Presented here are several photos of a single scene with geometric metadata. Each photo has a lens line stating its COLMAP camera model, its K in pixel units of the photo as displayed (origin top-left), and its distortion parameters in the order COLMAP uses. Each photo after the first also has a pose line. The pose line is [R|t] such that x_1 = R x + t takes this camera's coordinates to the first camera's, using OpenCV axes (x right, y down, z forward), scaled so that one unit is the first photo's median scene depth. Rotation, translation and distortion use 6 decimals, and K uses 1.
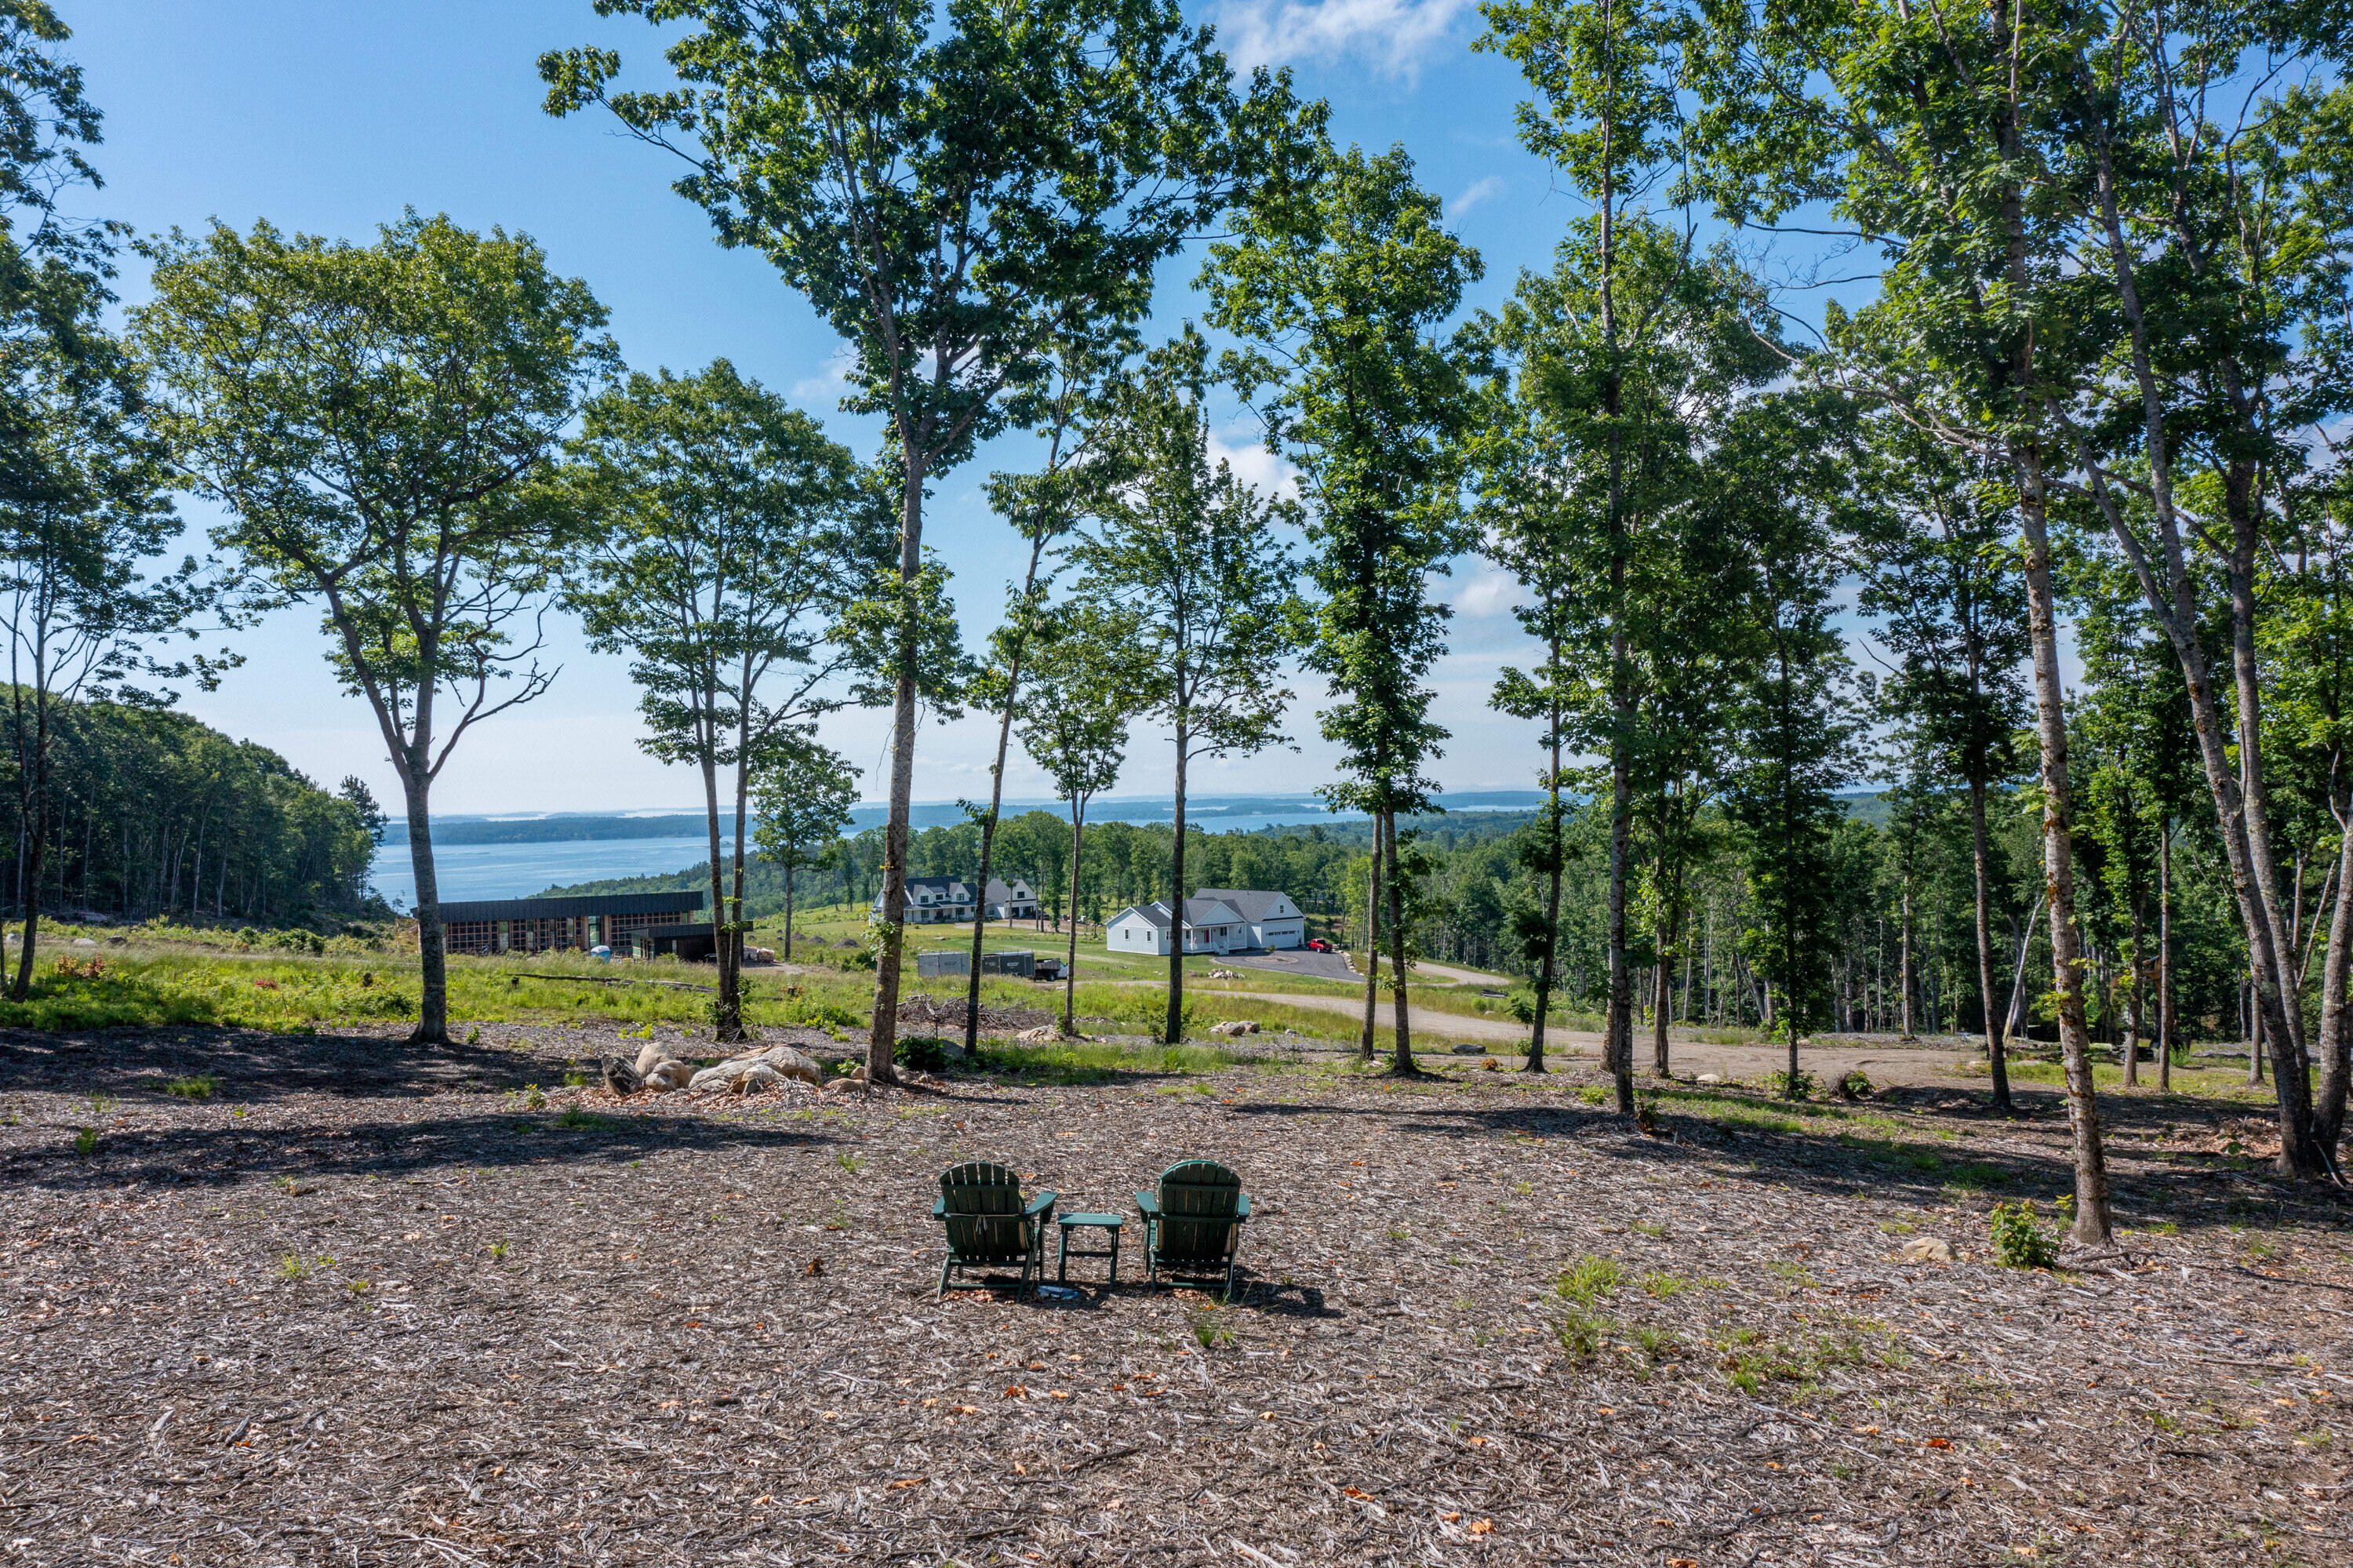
lens RADIAL K [[1897.6, 0, 1175.0], [0, 1897.6, 782.6], [0, 0, 1]] dist [-0.036498, 0.001140]
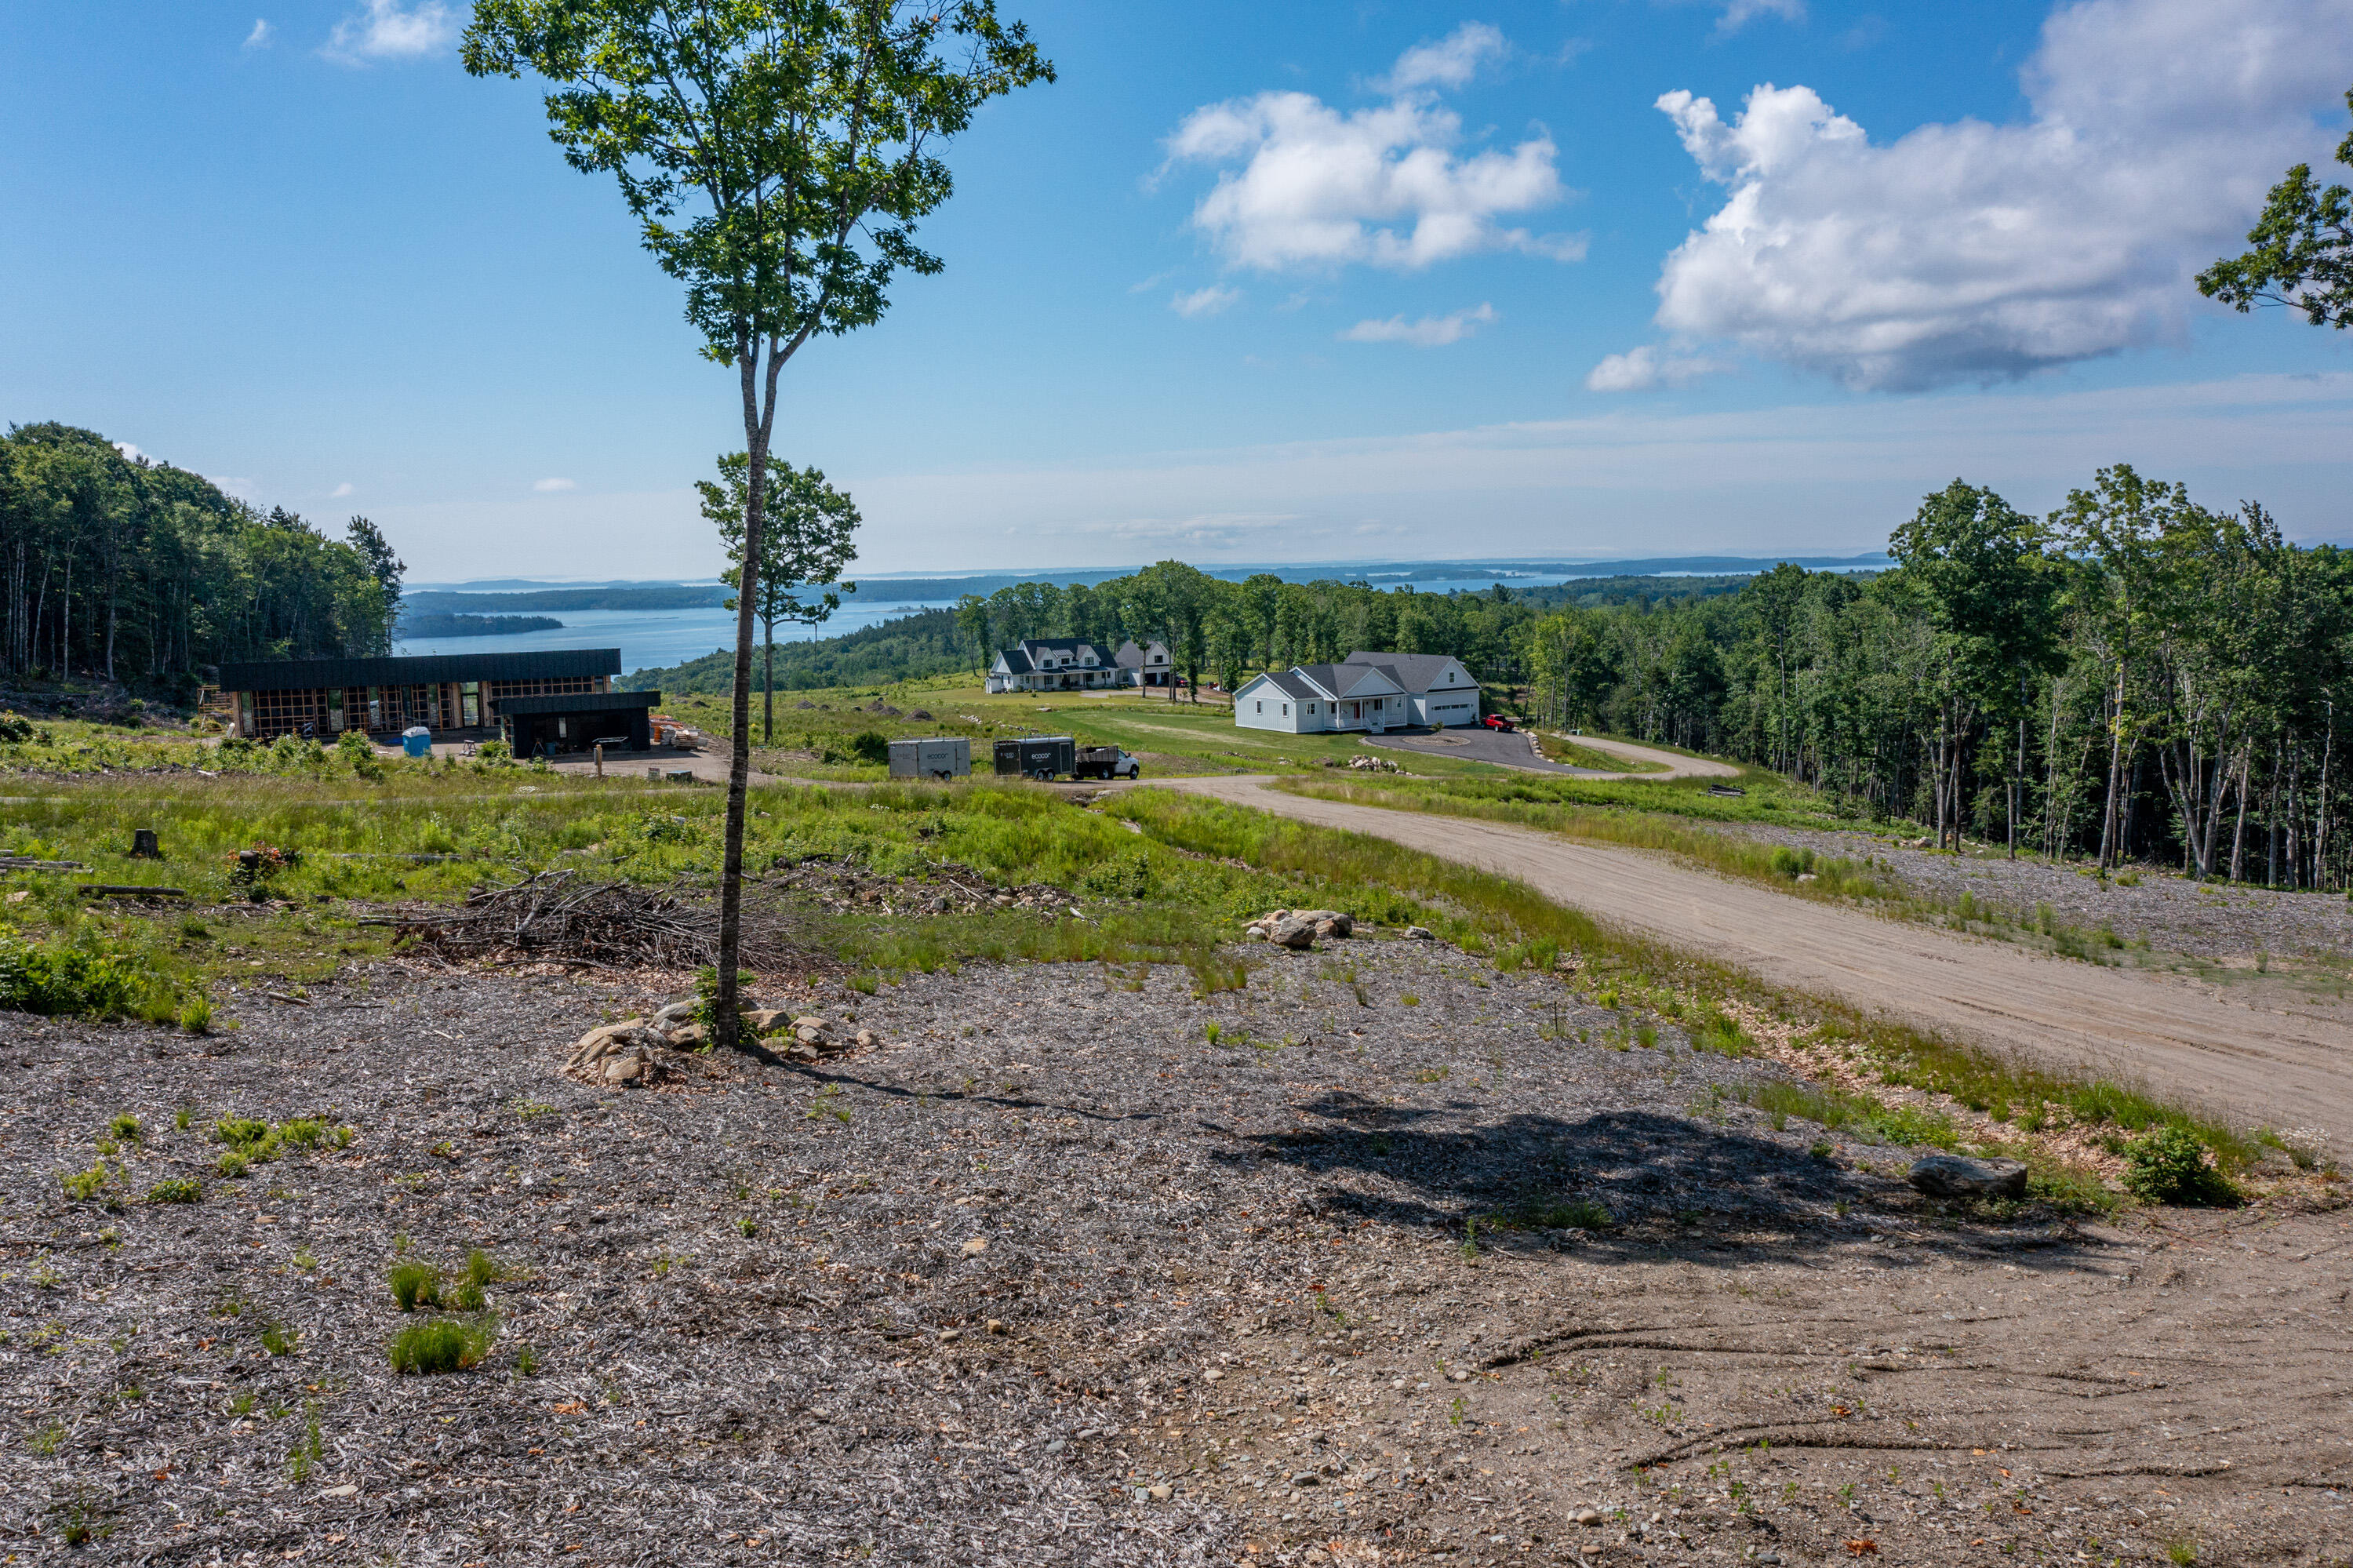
lens RADIAL K [[1897.6, 0, 1177.4], [0, 1897.6, 782.8], [0, 0, 1]] dist [-0.036498, 0.001140]
pose [[0.995527, 0.011795, -0.093735, 0.015296], [-0.000189, 0.992423, 0.122866, 0.011312], [0.094474, -0.122298, 0.987987, 0.174841]]
